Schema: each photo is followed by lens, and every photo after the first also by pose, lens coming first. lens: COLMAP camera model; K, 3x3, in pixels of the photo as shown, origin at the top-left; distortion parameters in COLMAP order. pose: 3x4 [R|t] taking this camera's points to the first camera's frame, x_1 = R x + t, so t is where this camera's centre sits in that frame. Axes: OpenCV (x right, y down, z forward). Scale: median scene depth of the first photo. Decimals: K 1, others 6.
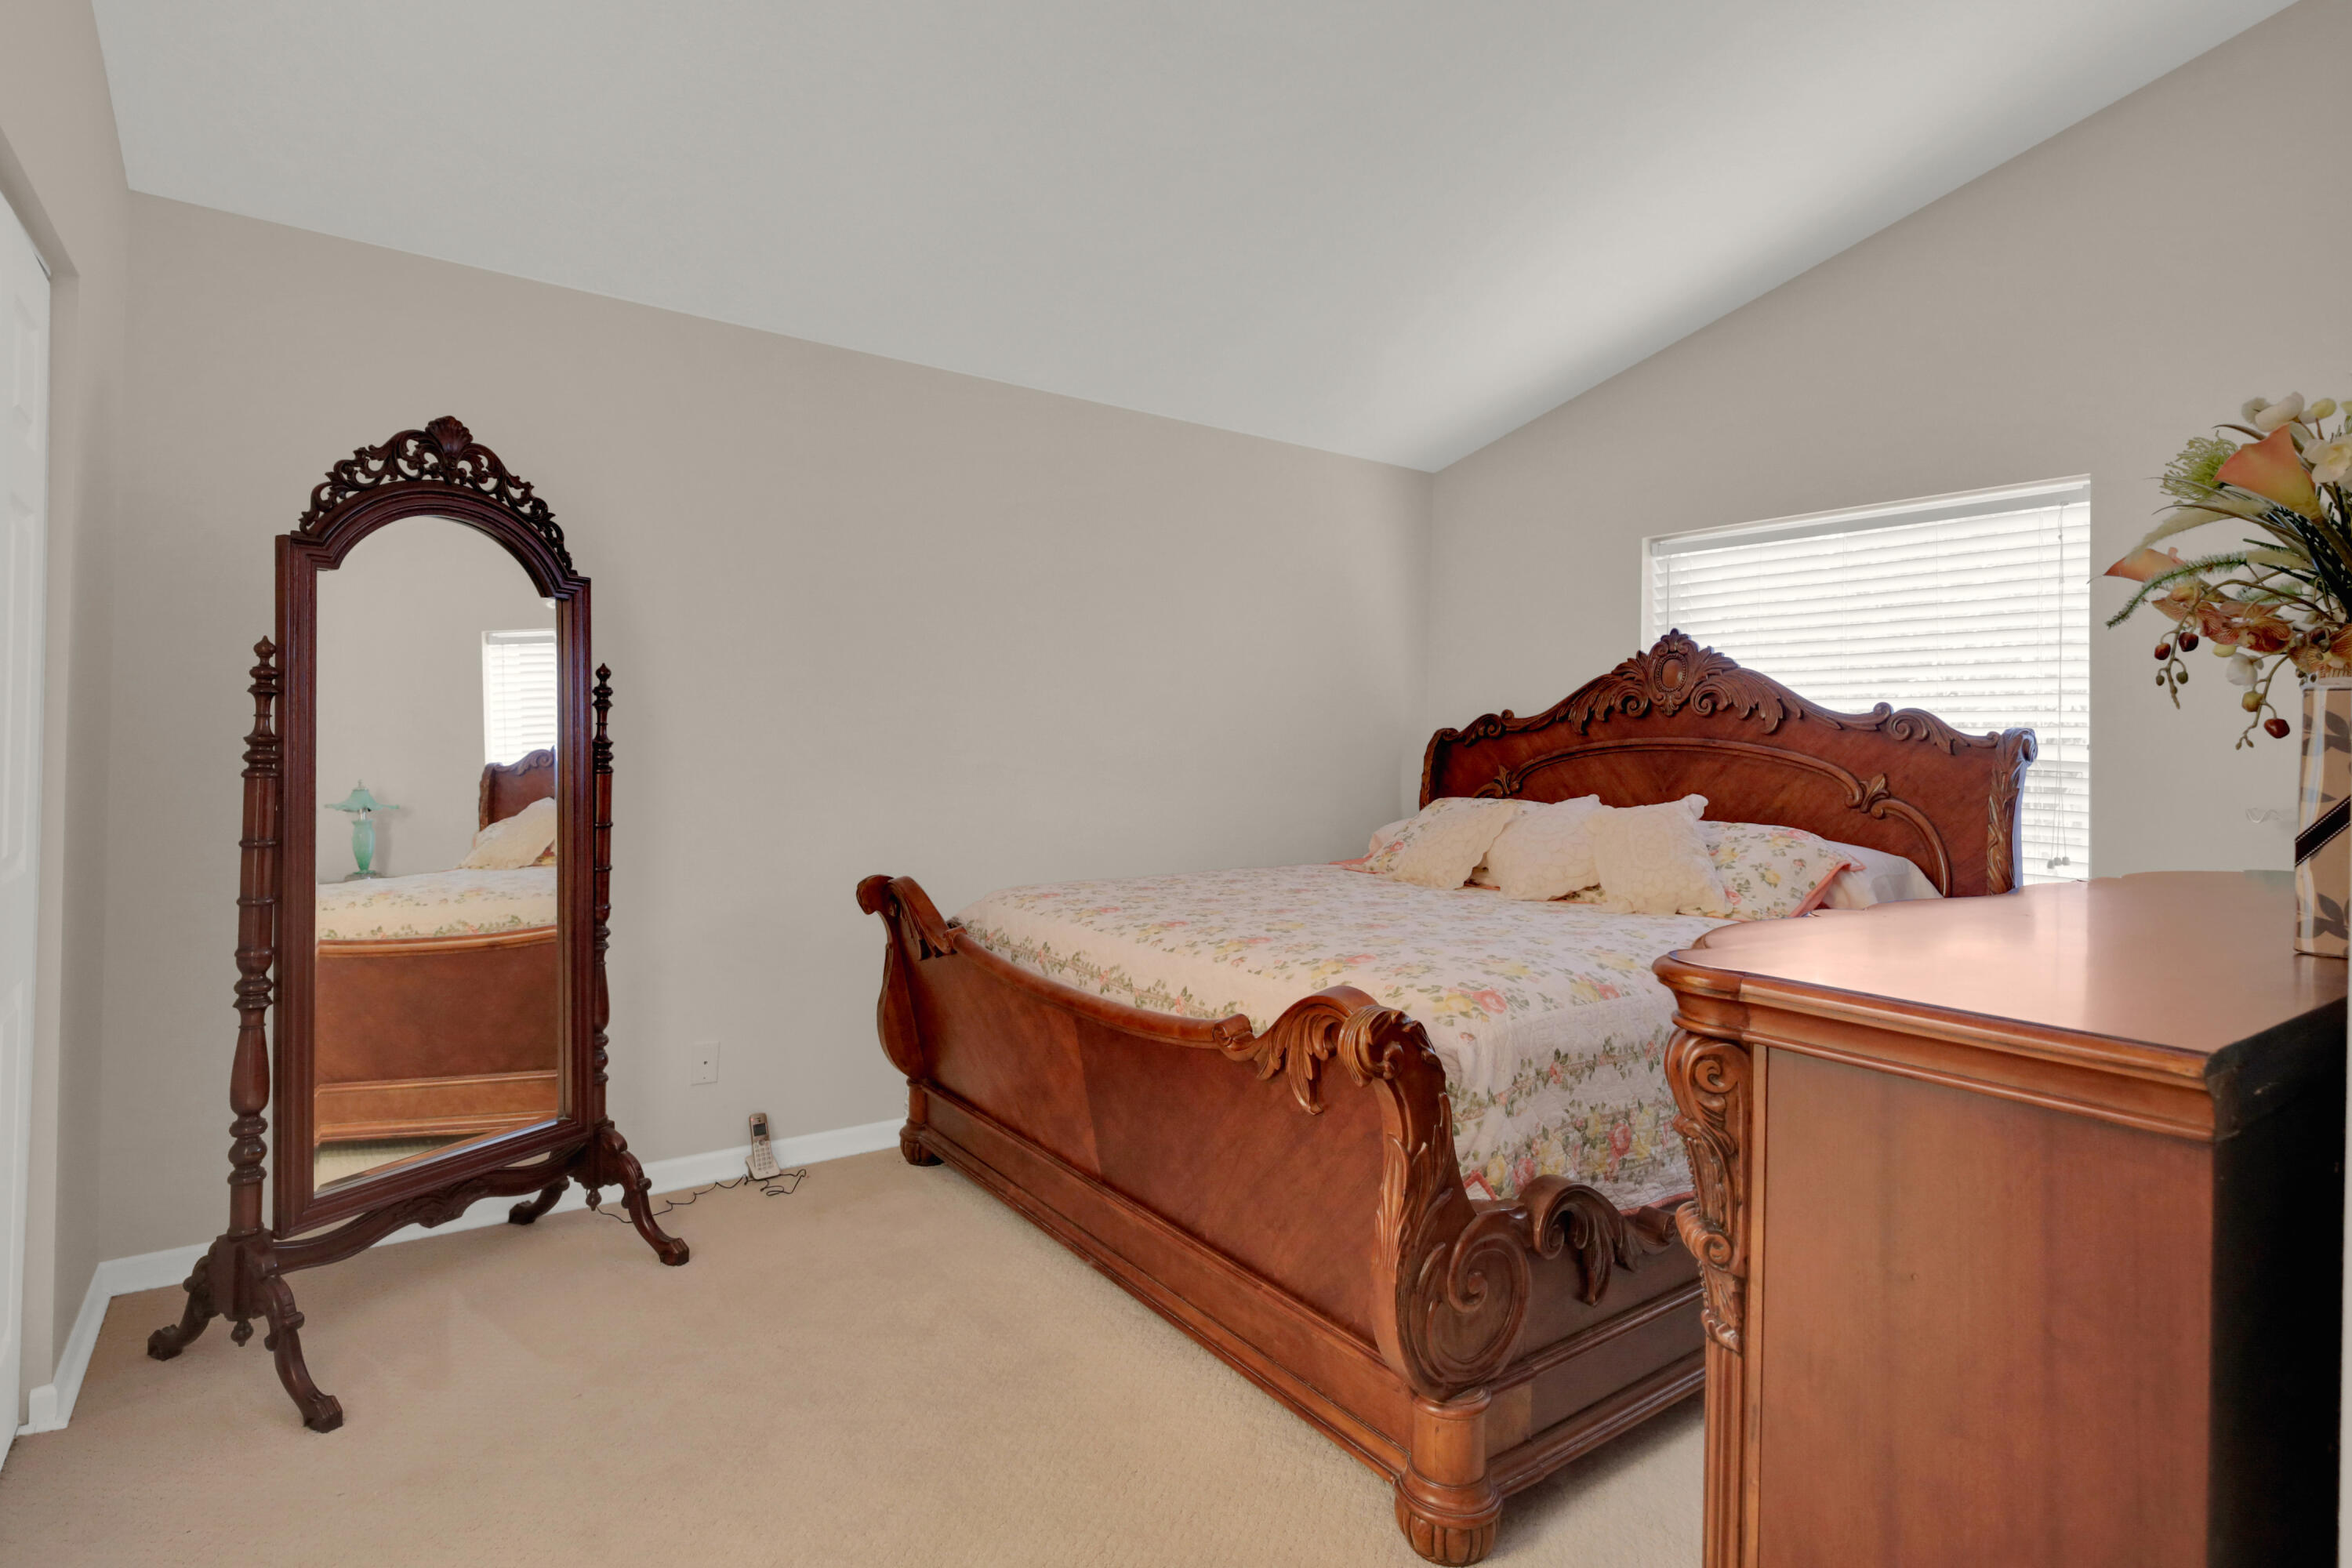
lens RADIAL K [[1174.5, 0, 1167.6], [0, 1174.5, 763.7], [0, 0, 1]] dist [-0.001002, -0.003607]
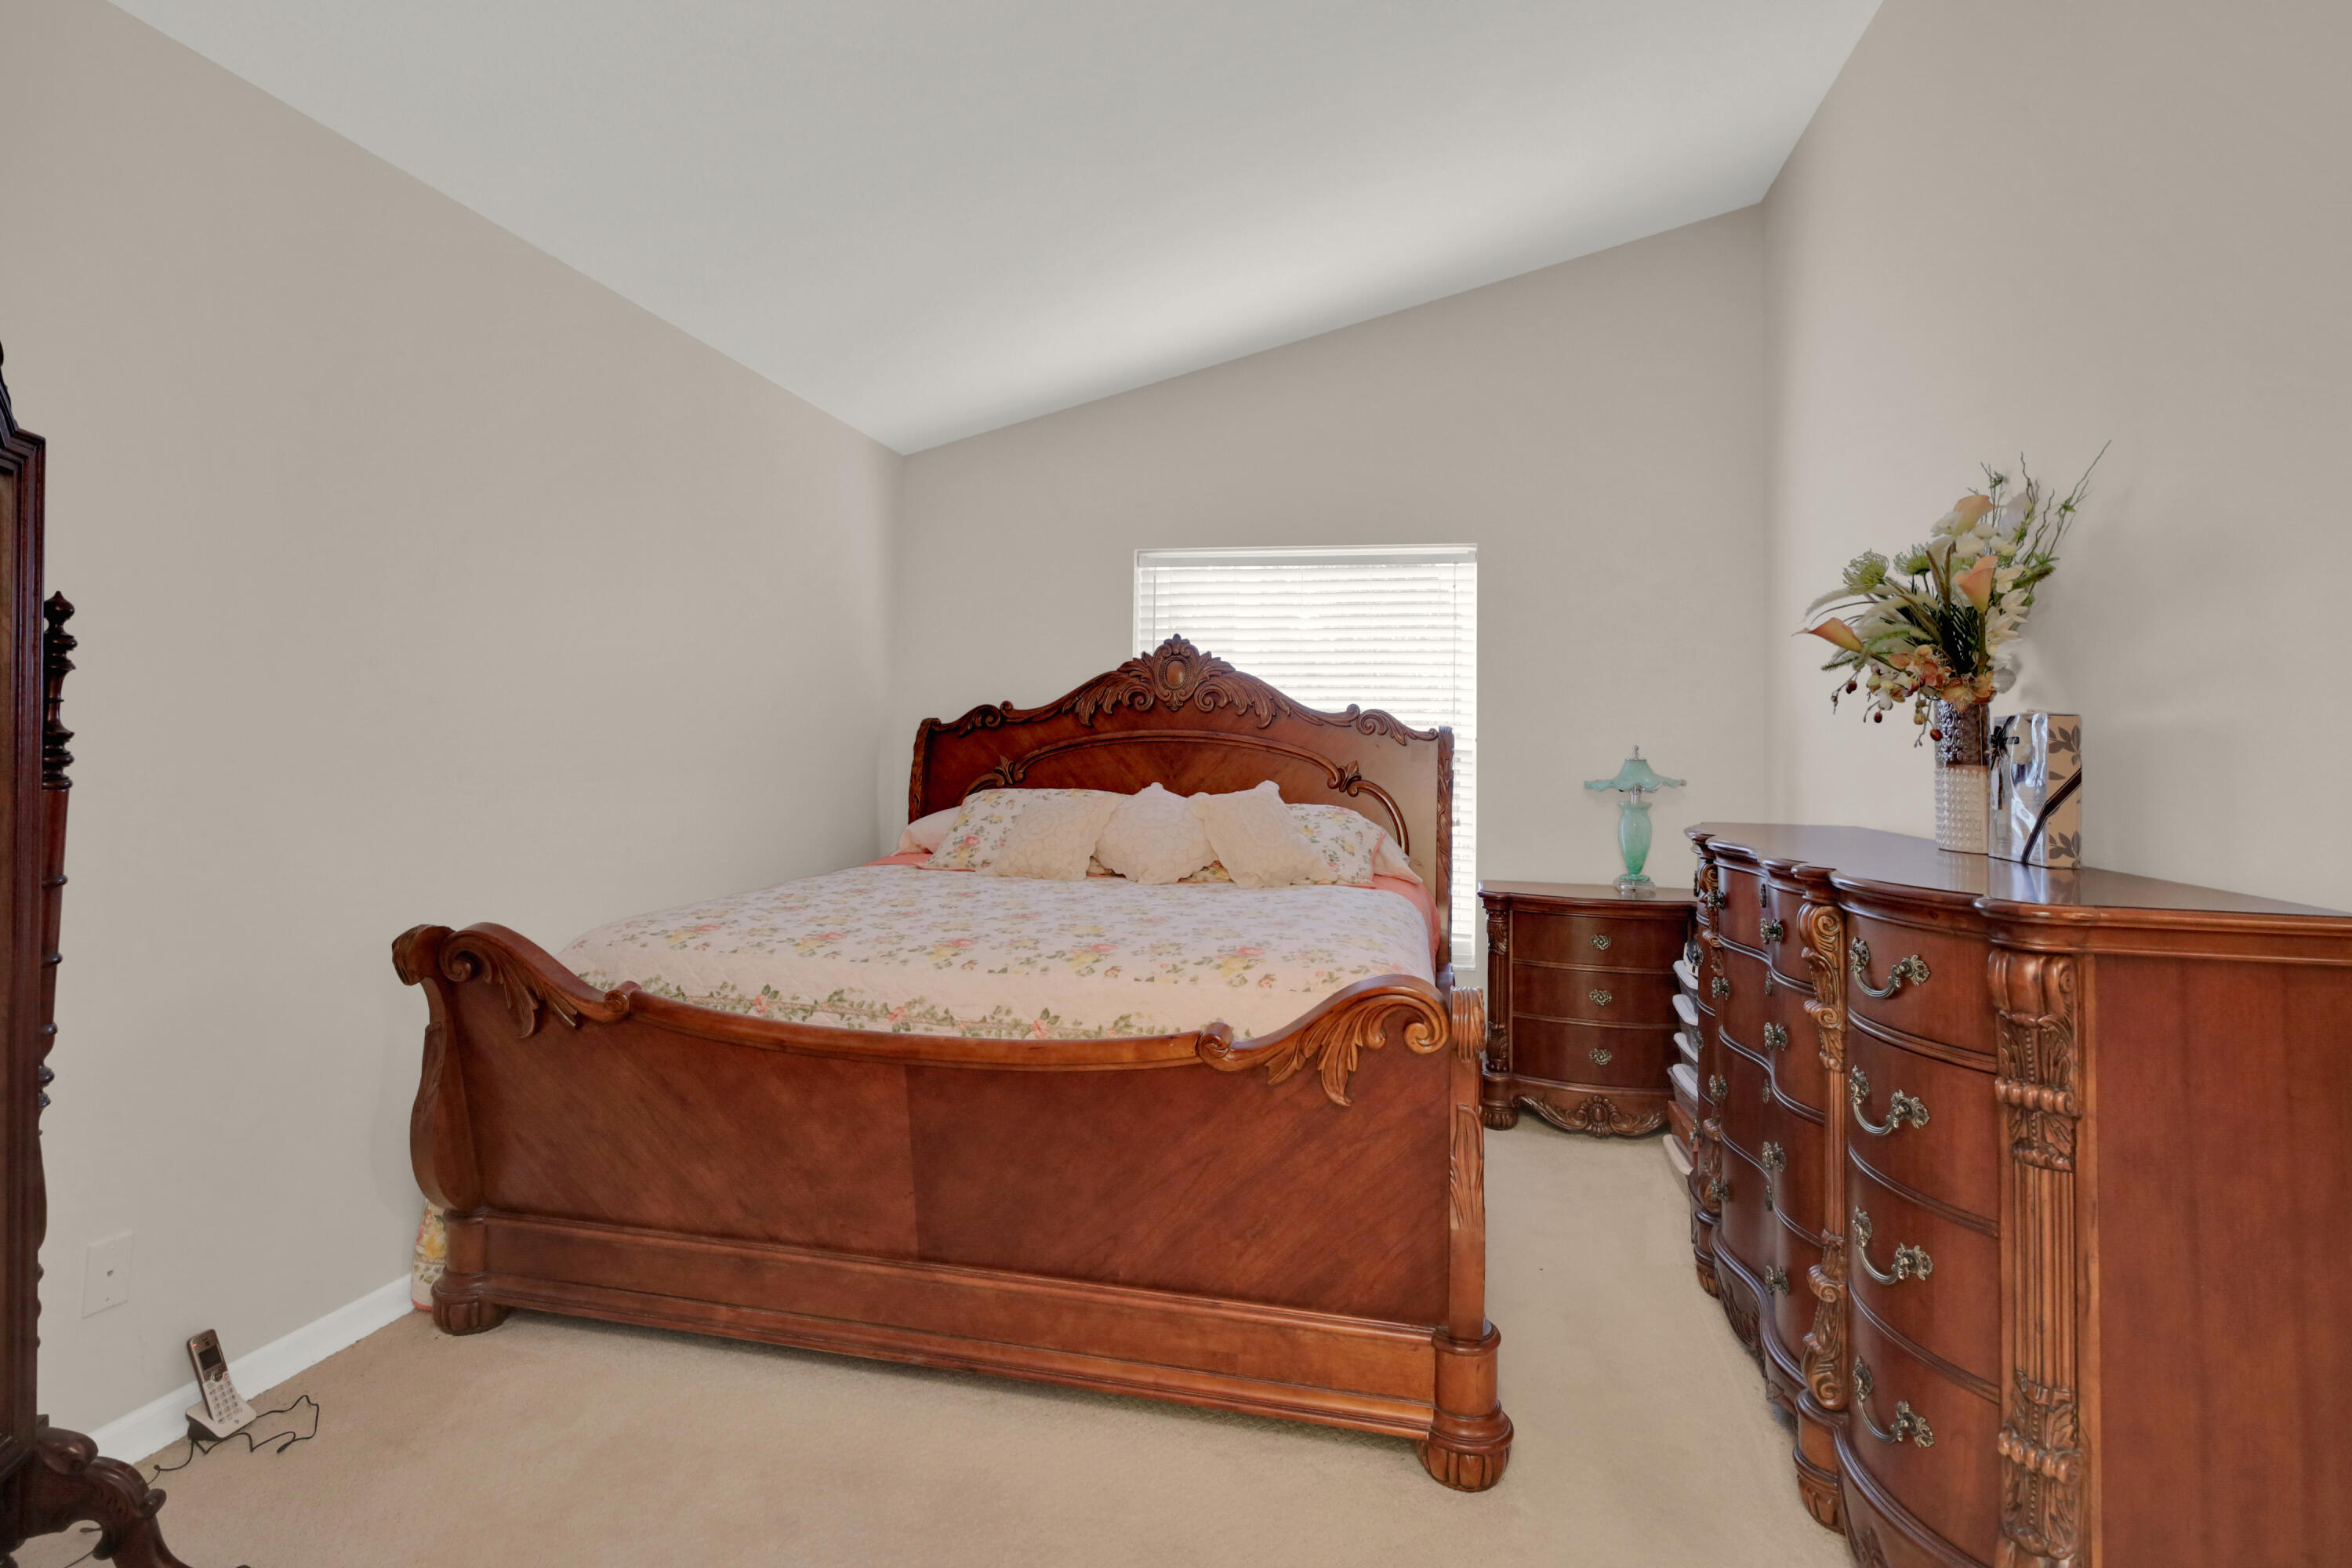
lens RADIAL K [[1174.5, 0, 1165.2], [0, 1174.5, 731.5], [0, 0, 1]] dist [-0.001002, -0.003607]
pose [[0.740198, 0.004454, 0.672374, -0.377350], [0.005350, 0.999907, -0.012514, -0.007765], [-0.672368, 0.012860, 0.740105, 0.193718]]
